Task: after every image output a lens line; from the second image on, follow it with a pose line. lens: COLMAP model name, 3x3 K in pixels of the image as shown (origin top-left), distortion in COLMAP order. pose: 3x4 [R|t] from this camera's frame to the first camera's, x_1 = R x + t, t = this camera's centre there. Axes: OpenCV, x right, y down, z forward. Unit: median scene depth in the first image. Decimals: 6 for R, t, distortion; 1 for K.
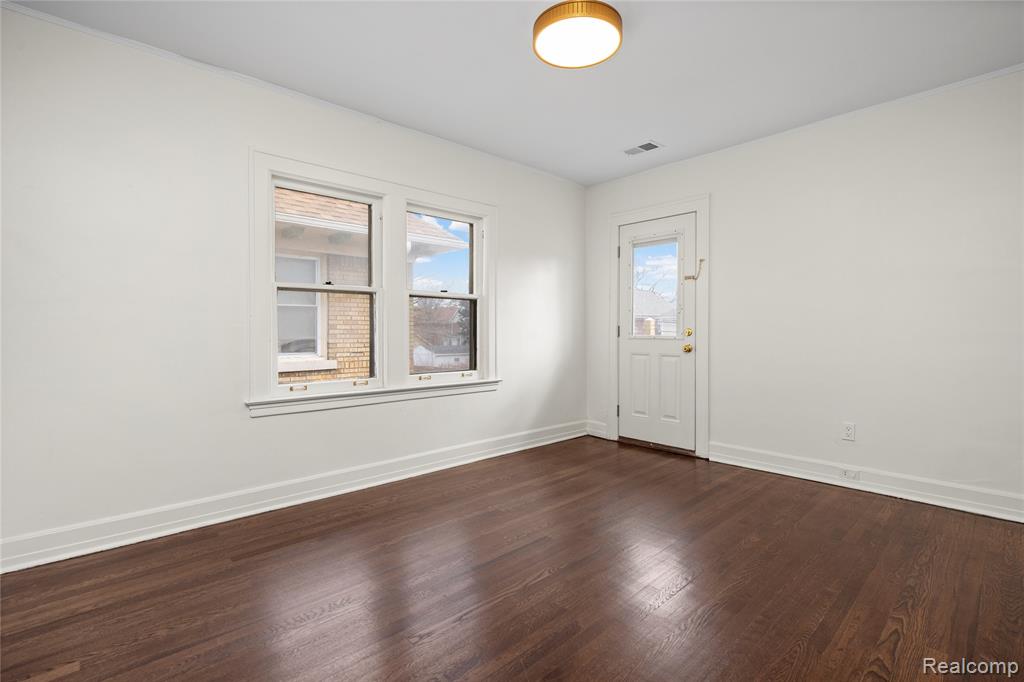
lens RADIAL K [[470.5, 0, 510.3], [0, 470.5, 339.0], [0, 0, 1]] dist [-0.004735, -0.000275]
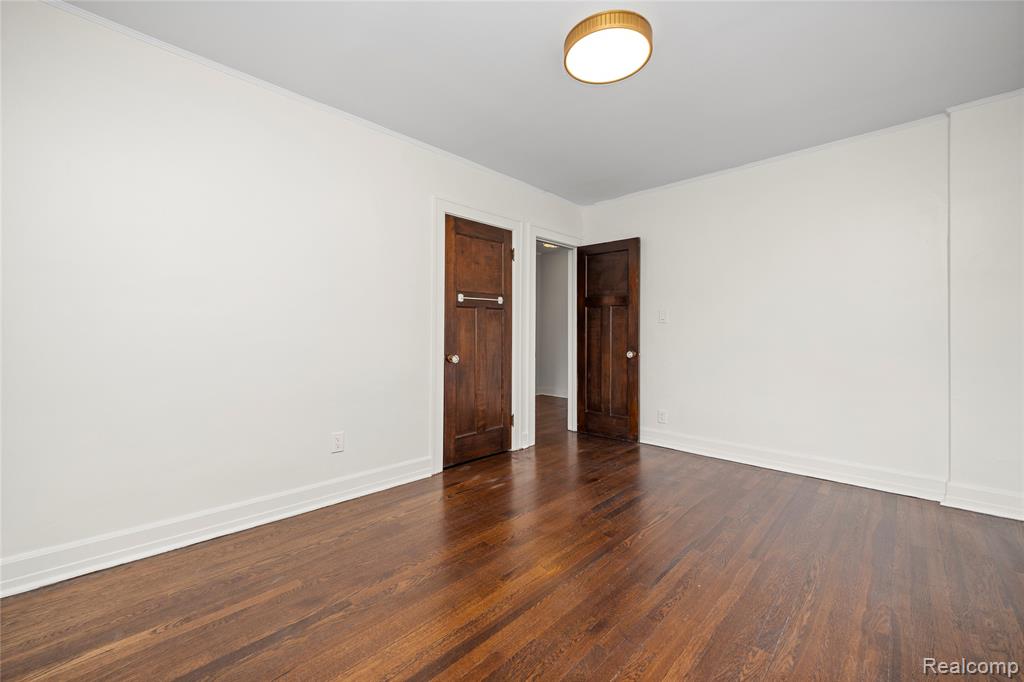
lens RADIAL K [[414.1, 0, 511.9], [0, 414.1, 332.4], [0, 0, 1]] dist [-0.000516, -0.000105]
pose [[-0.999385, -0.000881, -0.035046, 0.213183], [-0.001691, 0.999732, 0.023081, -0.026808], [0.035017, 0.023126, -0.999119, 1.050323]]
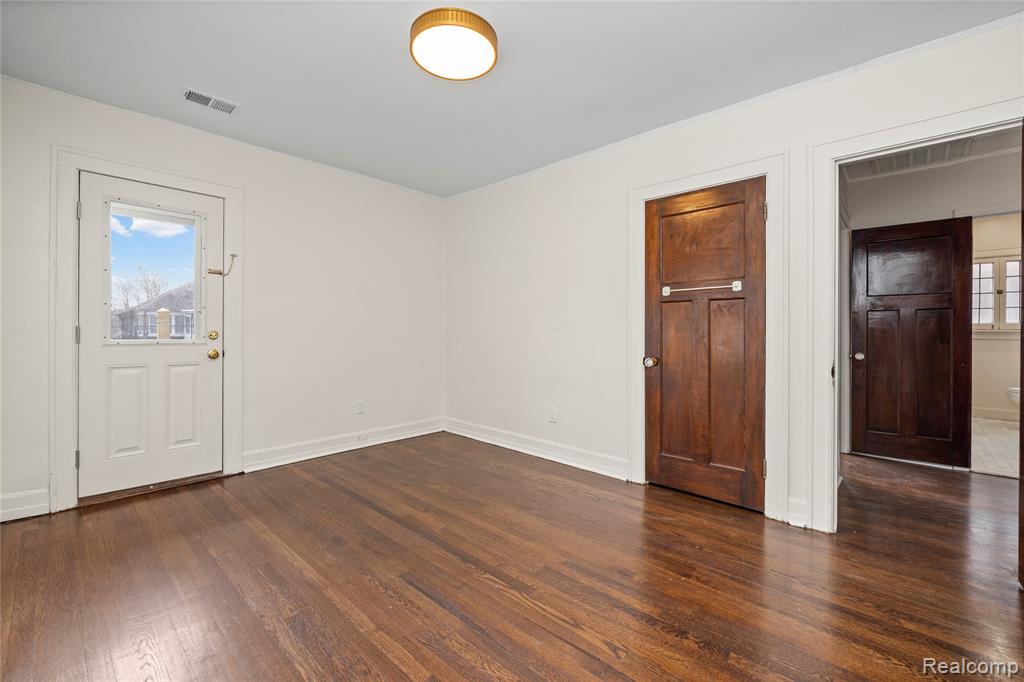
lens RADIAL K [[428.2, 0, 507.3], [0, 428.2, 334.2], [0, 0, 1]] dist [0.000951, -0.000038]
pose [[-0.055553, -0.008906, 0.998416, -0.438036], [0.016818, 0.999810, 0.009854, -0.015302], [-0.998314, 0.017339, -0.055393, 0.515530]]
